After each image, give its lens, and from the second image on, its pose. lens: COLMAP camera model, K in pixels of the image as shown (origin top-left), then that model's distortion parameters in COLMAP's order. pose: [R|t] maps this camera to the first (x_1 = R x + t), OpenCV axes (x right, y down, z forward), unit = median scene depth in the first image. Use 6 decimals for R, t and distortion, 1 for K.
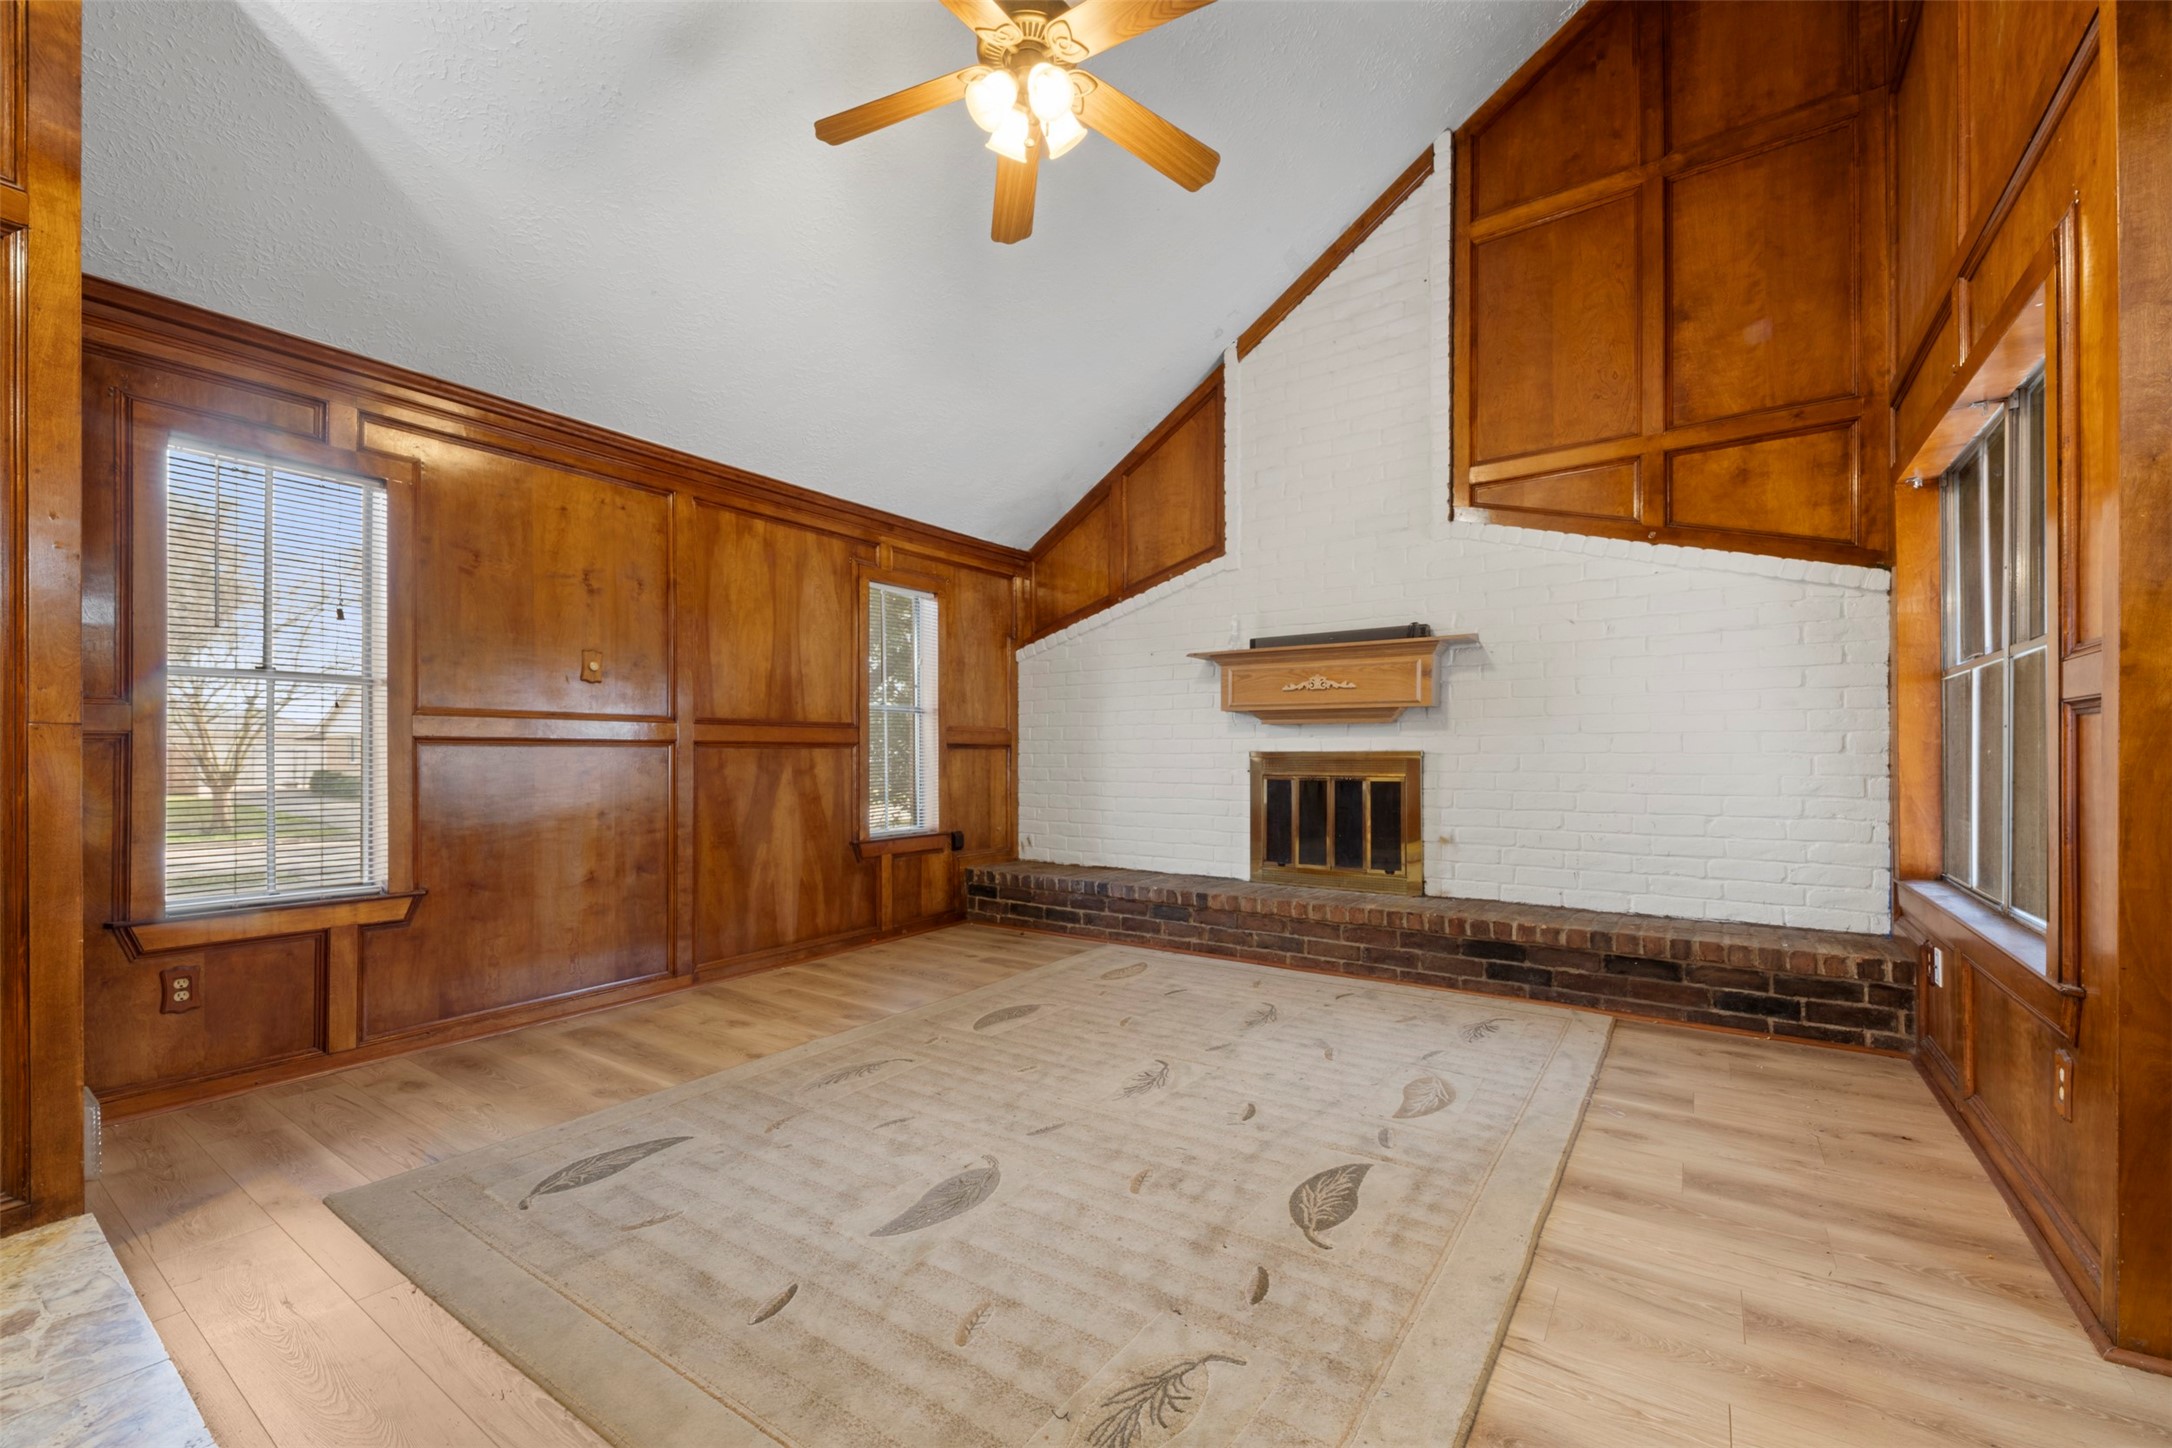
lens RADIAL K [[879.3, 0, 1081.1], [0, 879.3, 756.2], [0, 0, 1]] dist [0.019559, -0.009026]
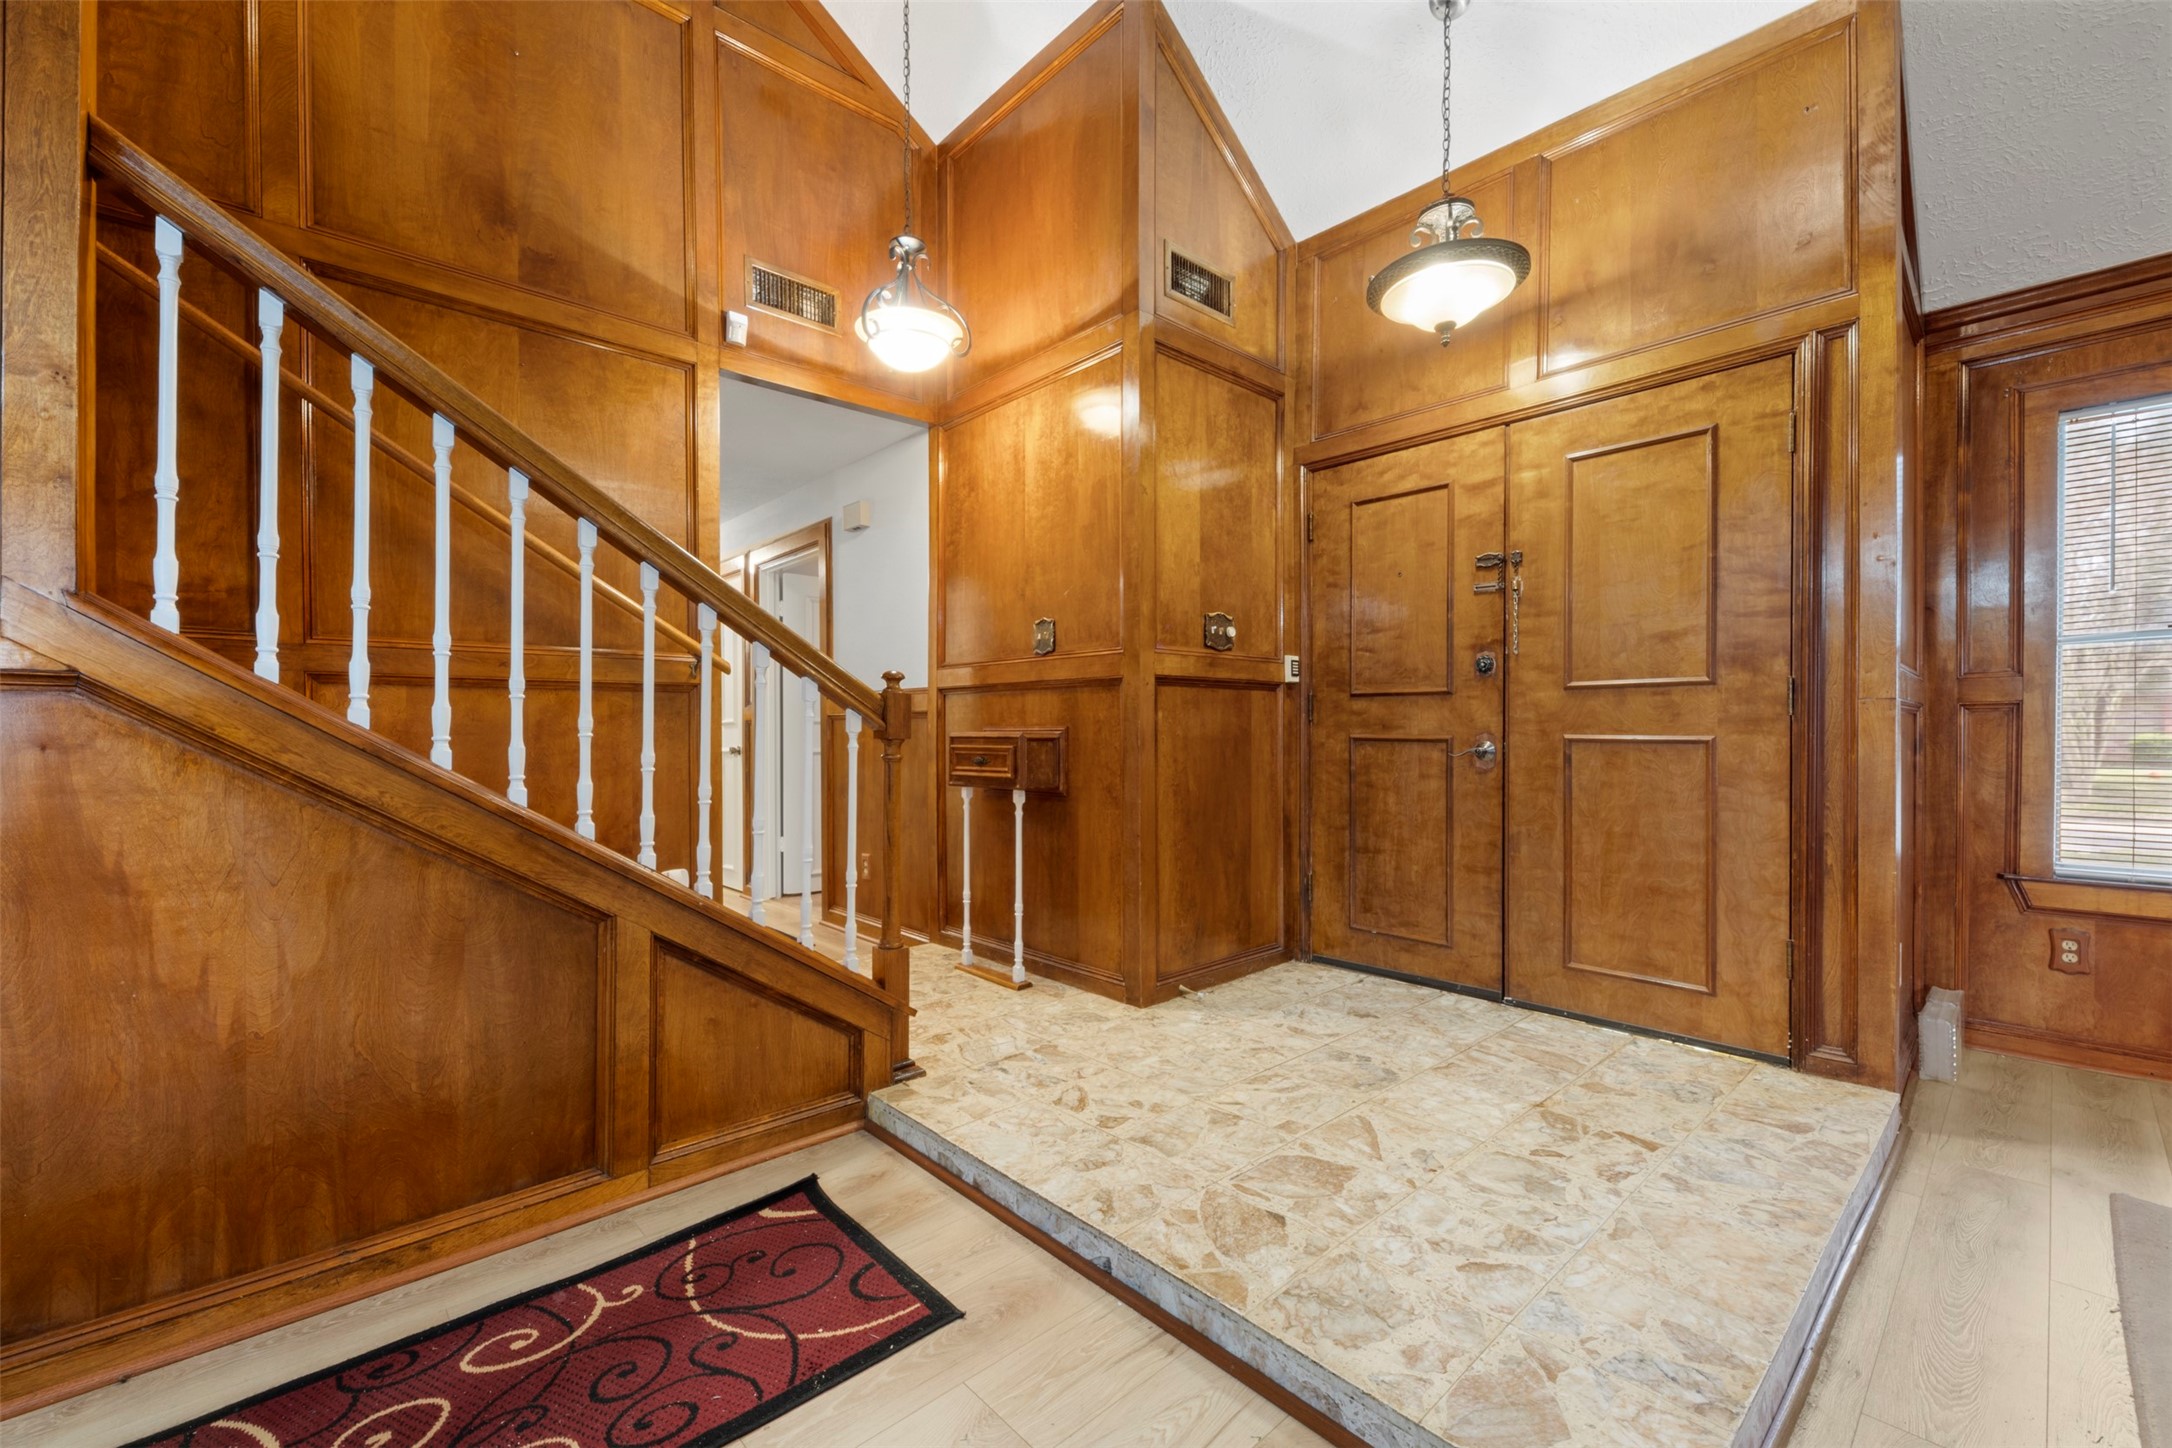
lens RADIAL K [[879.3, 0, 1081.1], [0, 879.3, 756.2], [0, 0, 1]] dist [0.019559, -0.009026]
pose [[-0.214460, 0.034226, -0.976133, 0.157893], [0.005199, 0.999412, 0.033900, -0.002188], [0.976719, 0.002195, -0.214512, 0.074221]]
